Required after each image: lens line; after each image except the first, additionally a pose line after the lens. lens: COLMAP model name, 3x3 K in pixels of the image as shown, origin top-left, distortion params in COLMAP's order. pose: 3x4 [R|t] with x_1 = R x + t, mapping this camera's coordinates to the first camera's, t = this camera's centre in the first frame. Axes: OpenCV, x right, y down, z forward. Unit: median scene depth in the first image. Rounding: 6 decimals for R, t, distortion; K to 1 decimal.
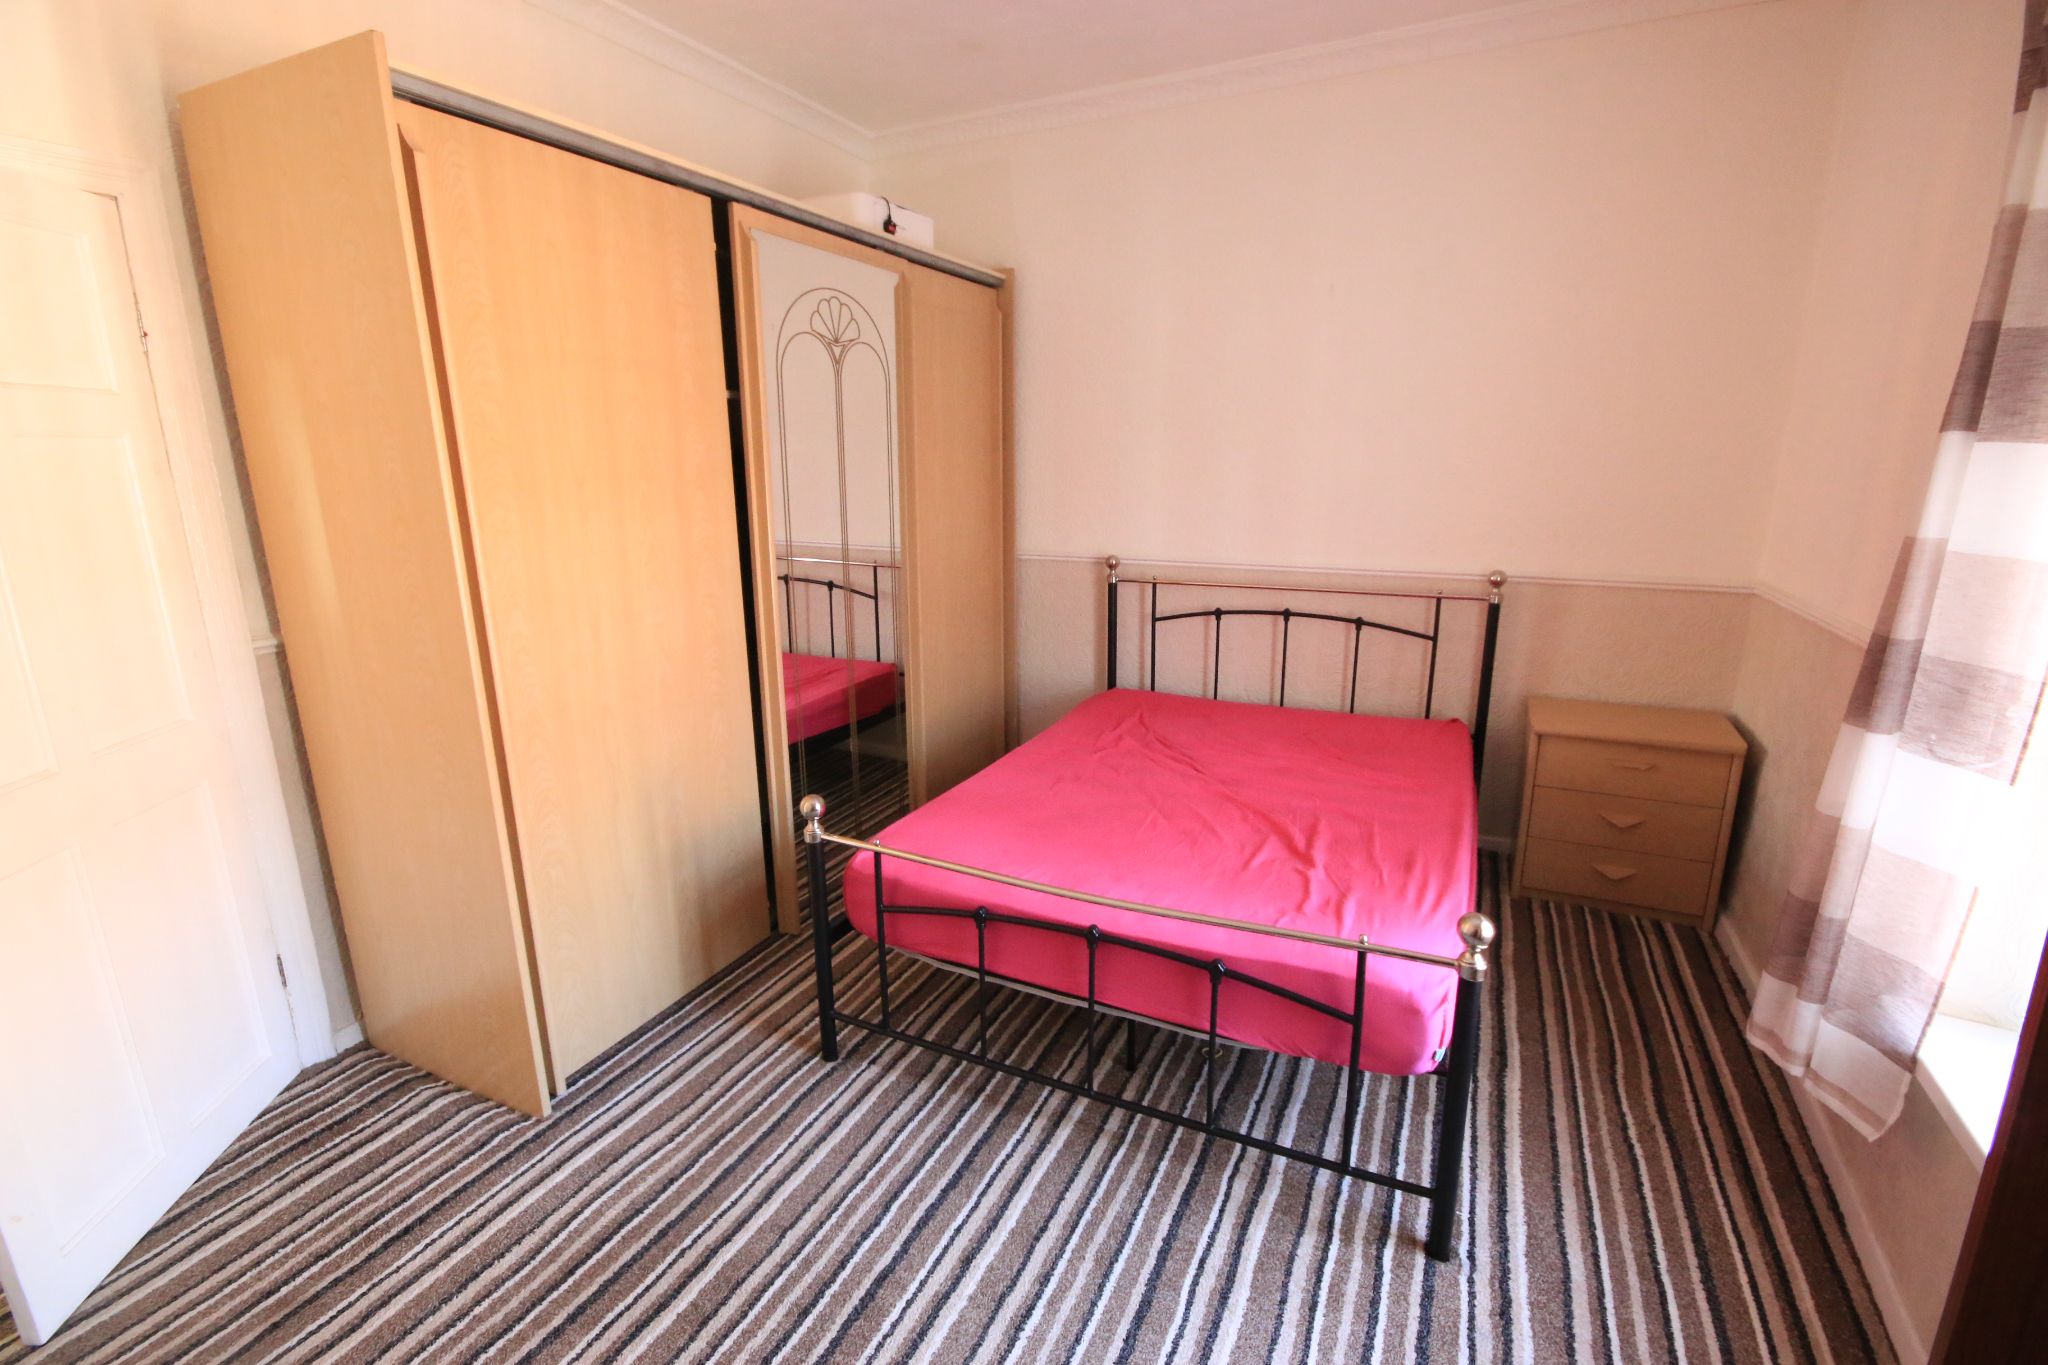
lens RADIAL K [[947.7, 0, 1028.0], [0, 947.7, 706.9], [0, 0, 1]] dist [-0.014367, -0.000262]
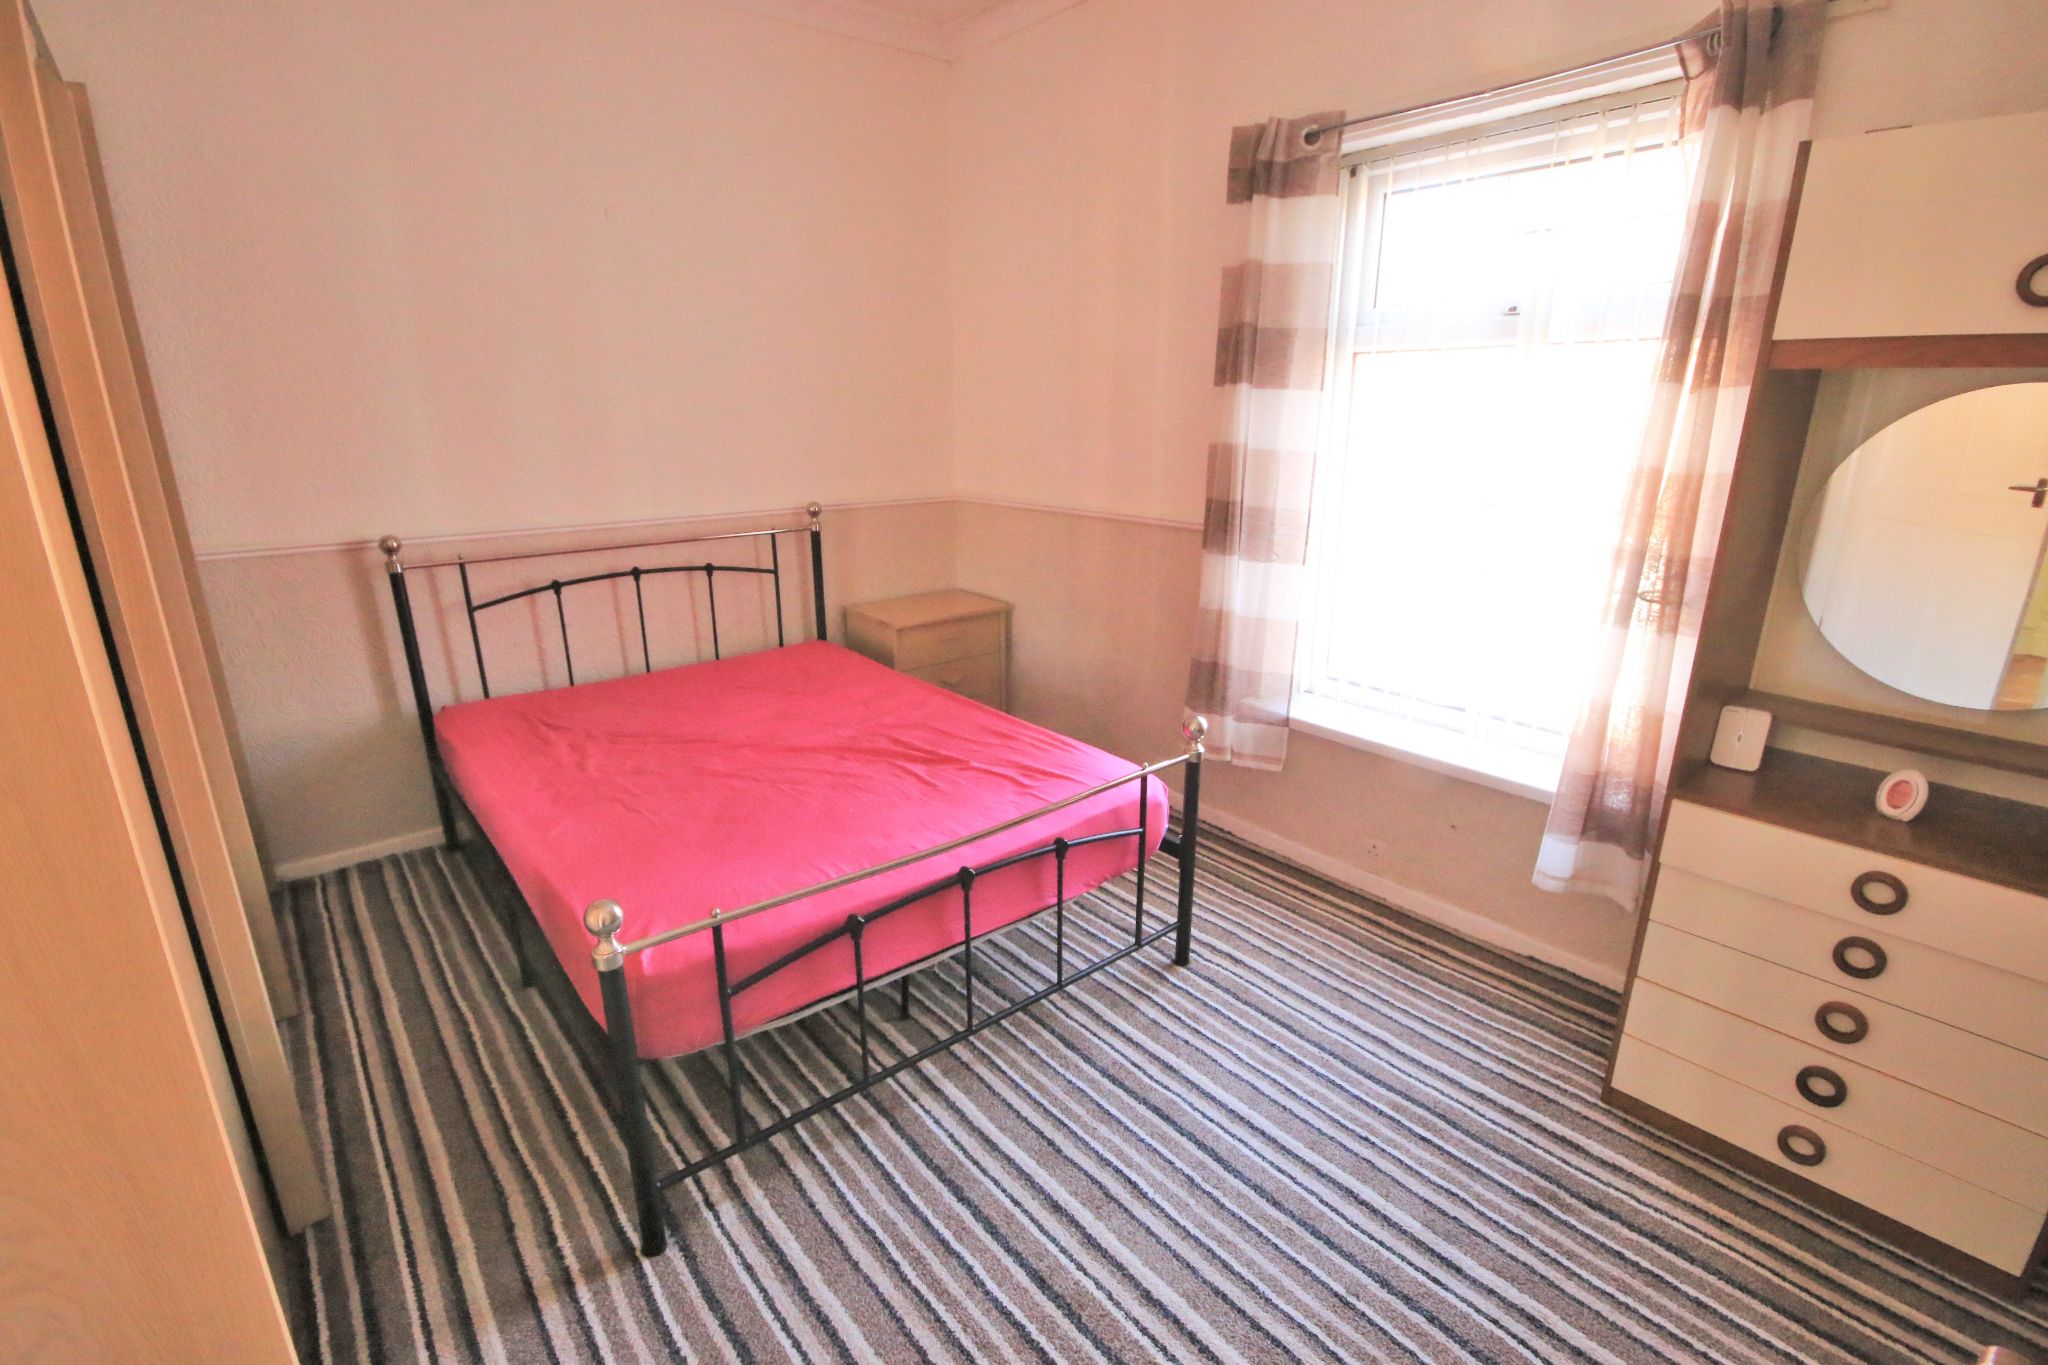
lens RADIAL K [[947.7, 0, 1028.0], [0, 947.7, 706.9], [0, 0, 1]] dist [-0.014367, -0.000262]
pose [[0.404966, -0.275210, 0.871930, -0.749496], [0.232558, 0.953267, 0.192871, -0.112653], [-0.884262, 0.124668, 0.450043, 0.473692]]
